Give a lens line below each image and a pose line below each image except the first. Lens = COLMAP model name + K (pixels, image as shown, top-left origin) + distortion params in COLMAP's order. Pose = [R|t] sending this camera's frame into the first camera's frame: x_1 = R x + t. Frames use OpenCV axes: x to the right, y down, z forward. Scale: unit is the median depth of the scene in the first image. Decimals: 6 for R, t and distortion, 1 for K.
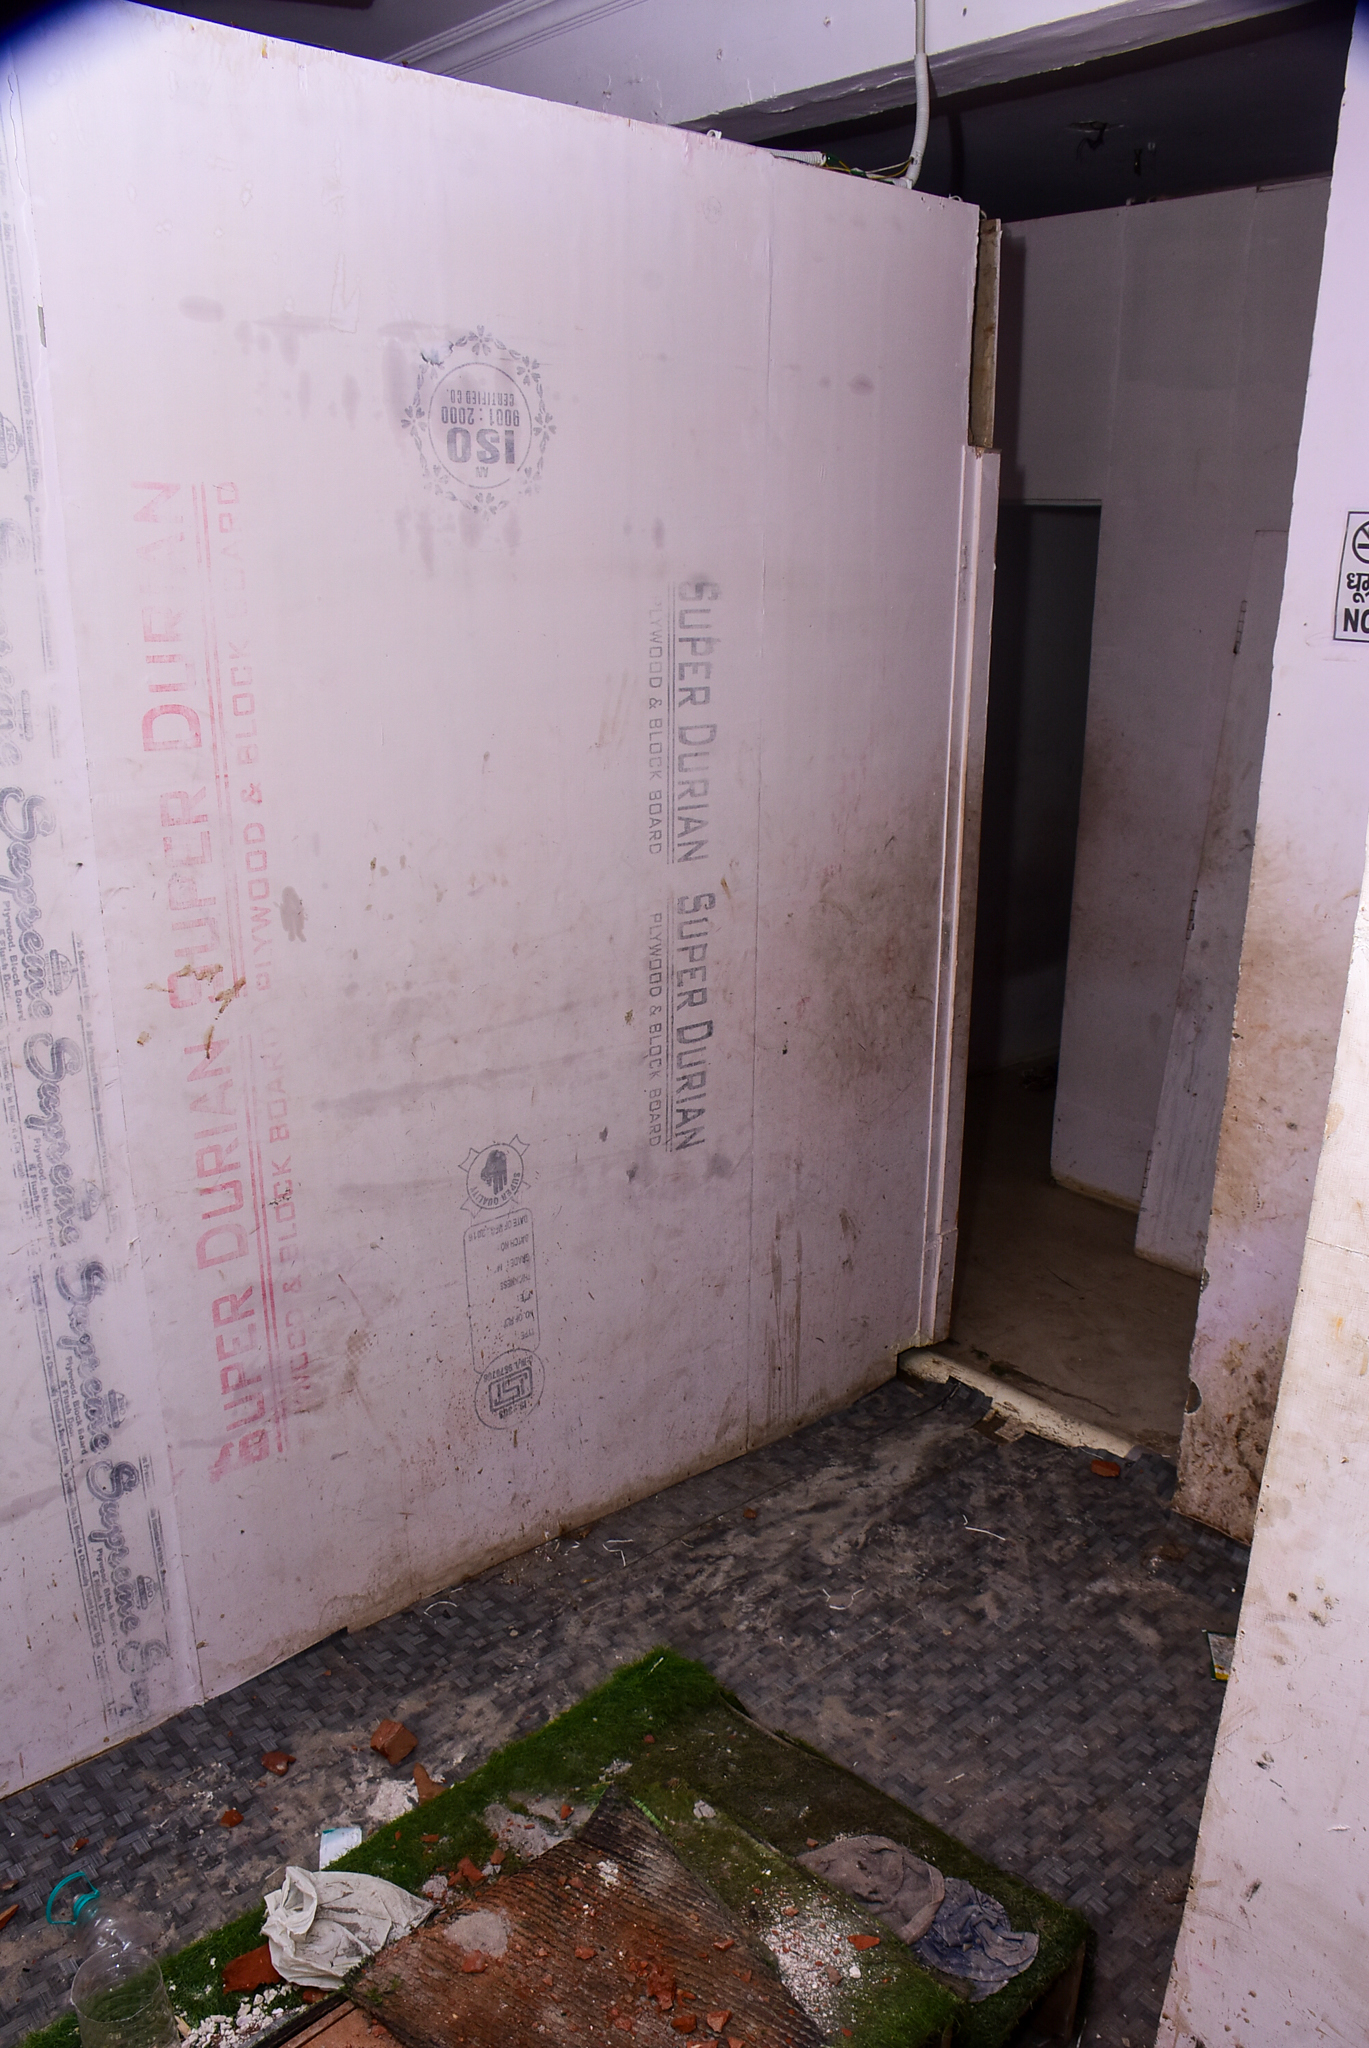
lens RADIAL K [[1598.0, 0, 714.9], [0, 1598.0, 1108.5], [0, 0, 1]] dist [-0.145892, 0.107235]
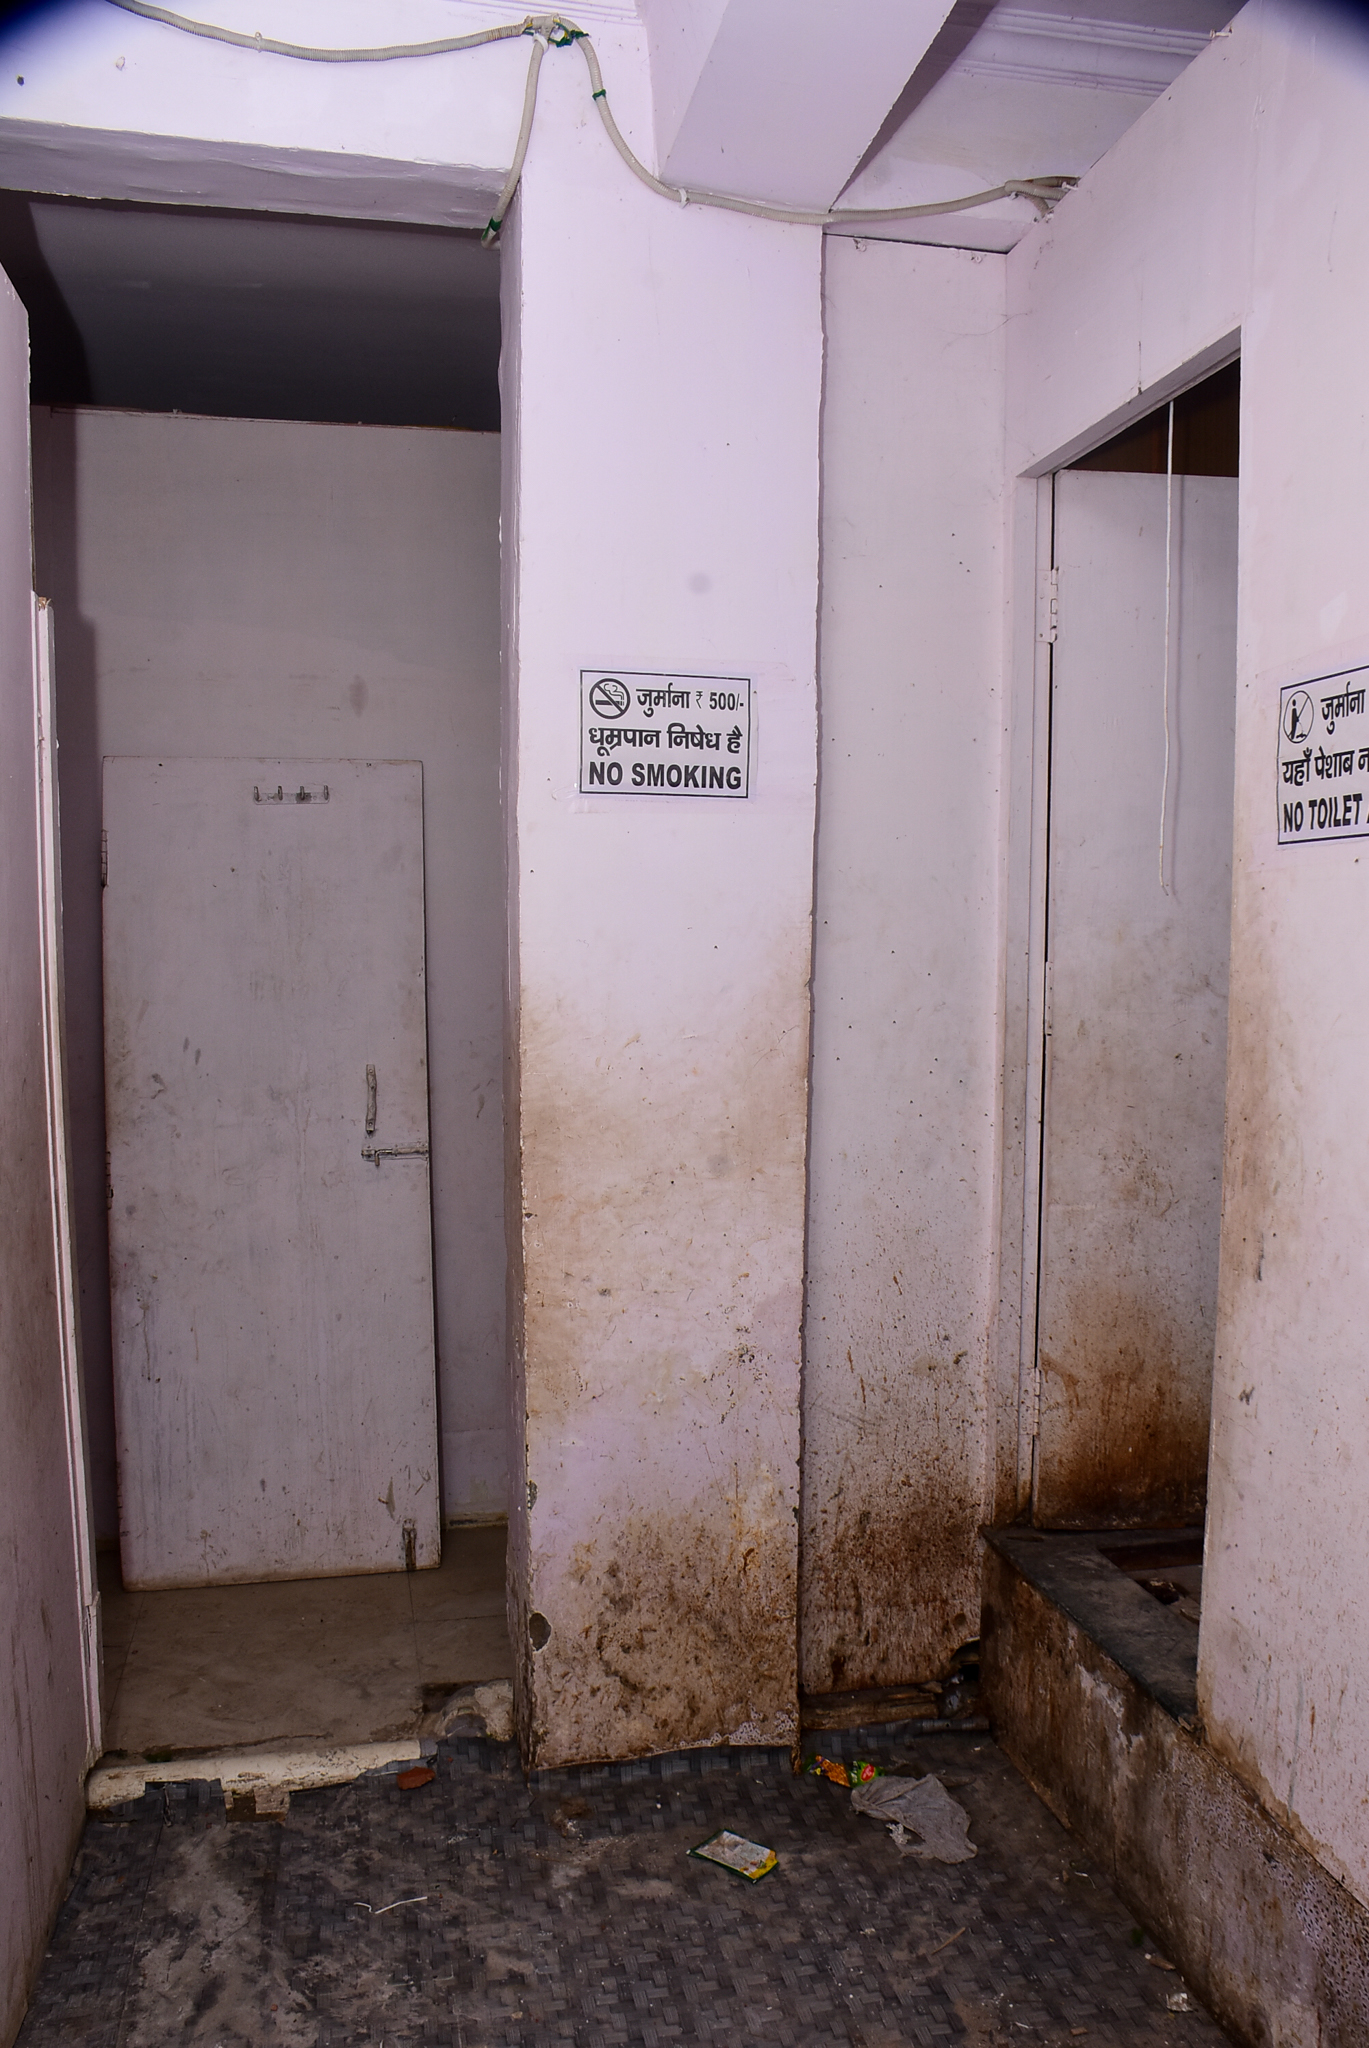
lens RADIAL K [[1598.0, 0, 714.9], [0, 1598.0, 1108.5], [0, 0, 1]] dist [-0.145892, 0.107235]
pose [[0.482935, -0.103223, 0.869551, -0.410468], [0.295870, 0.953861, -0.051090, -0.024780], [-0.824157, 0.281947, 0.491193, 0.414462]]
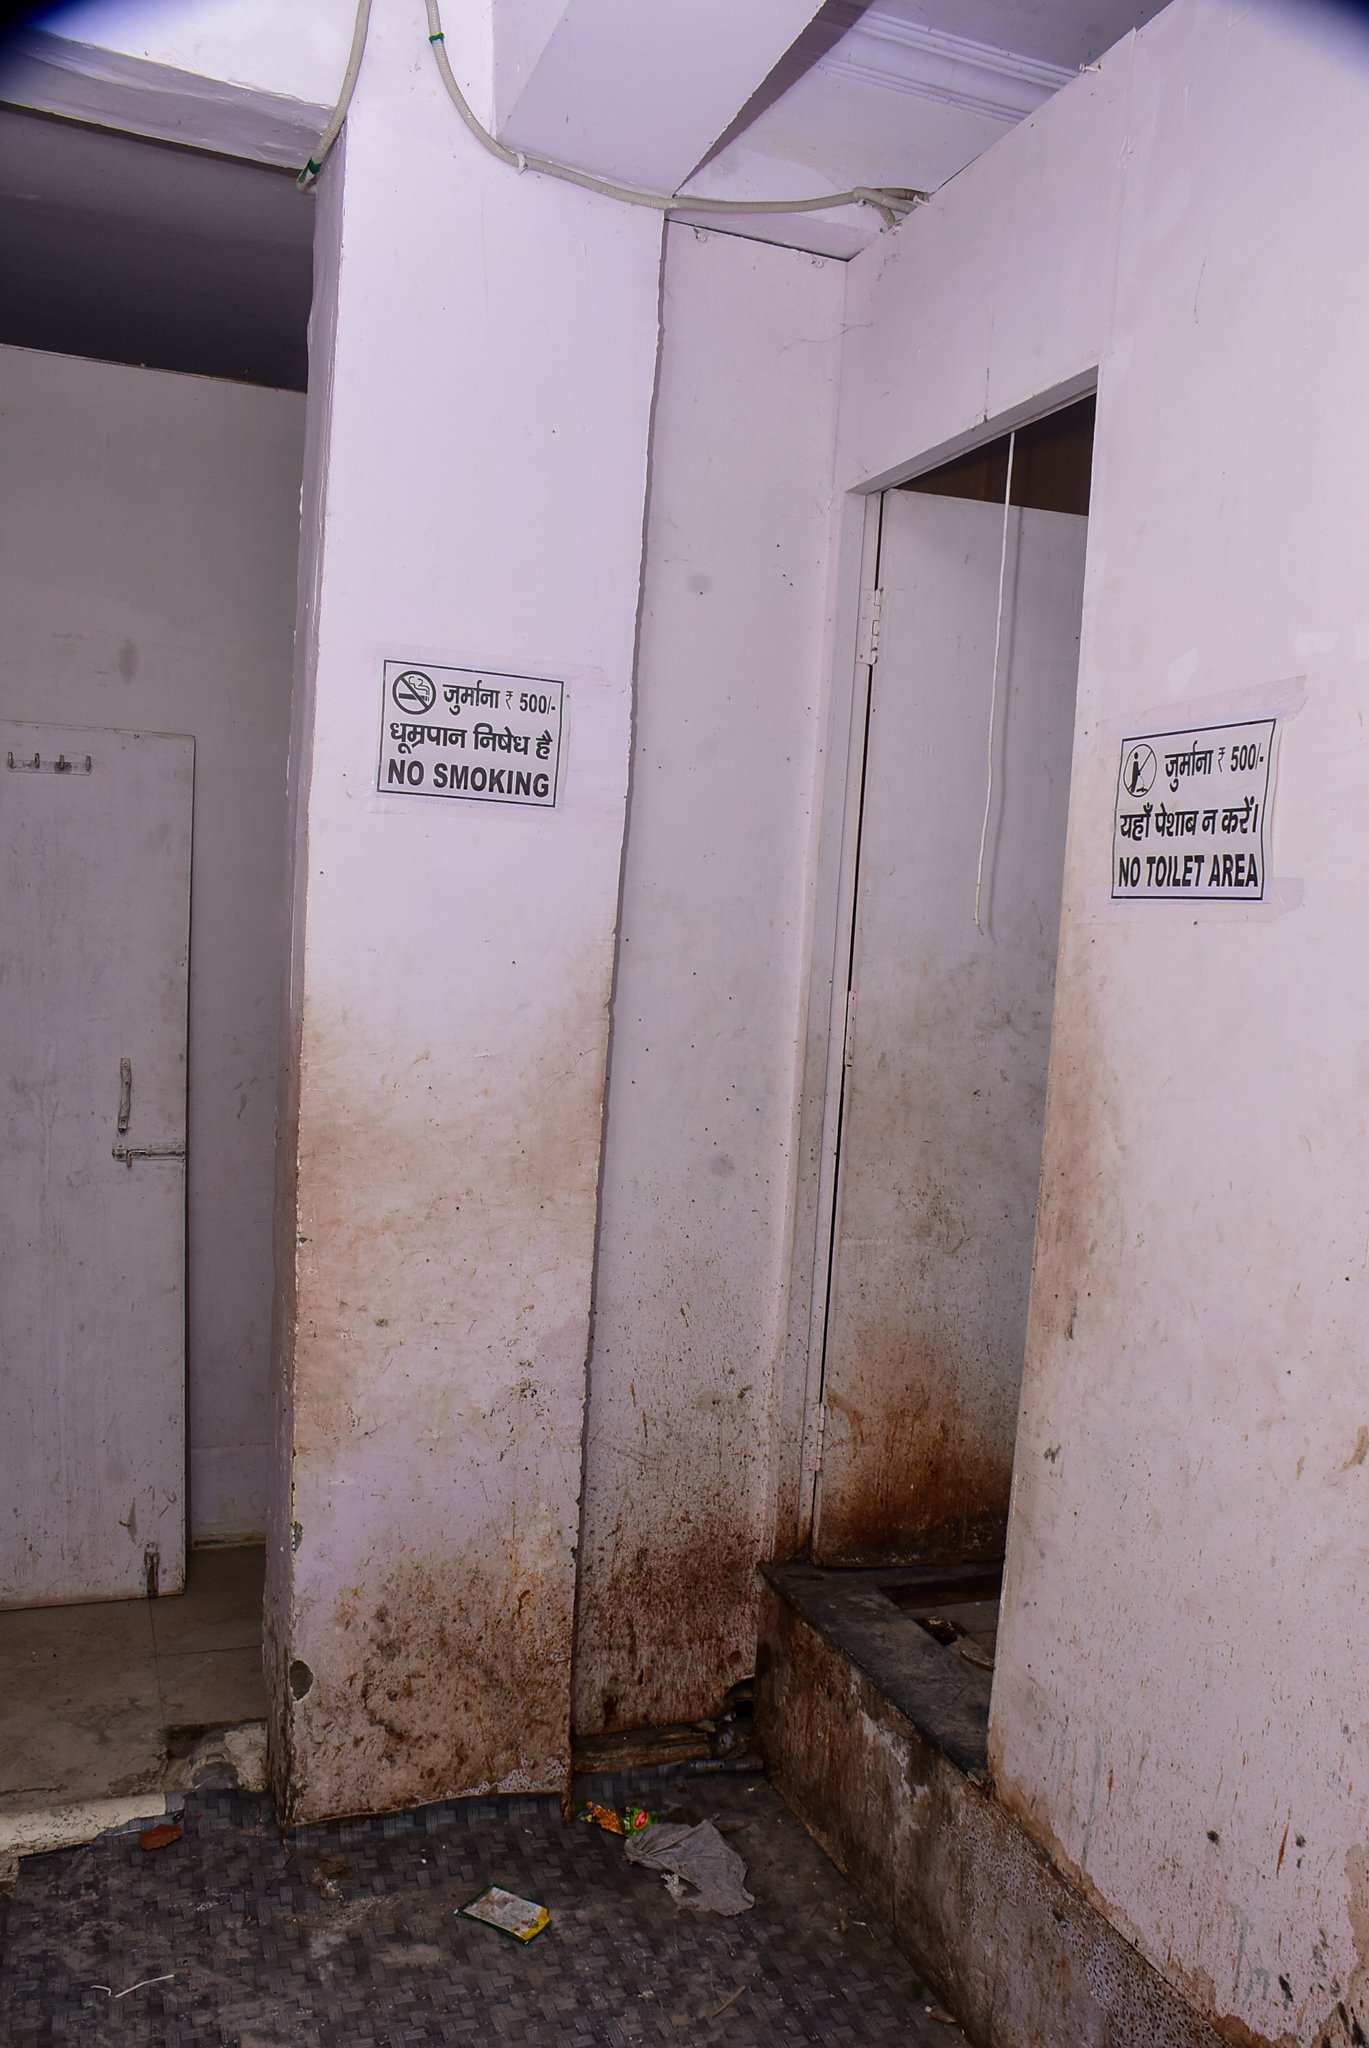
lens RADIAL K [[1598.0, 0, 714.9], [0, 1598.0, 1108.5], [0, 0, 1]] dist [-0.145892, 0.107235]
pose [[0.341038, -0.098045, 0.934922, -0.384451], [0.262163, 0.965008, 0.005569, -0.059236], [-0.902753, 0.243203, 0.354808, 0.451120]]
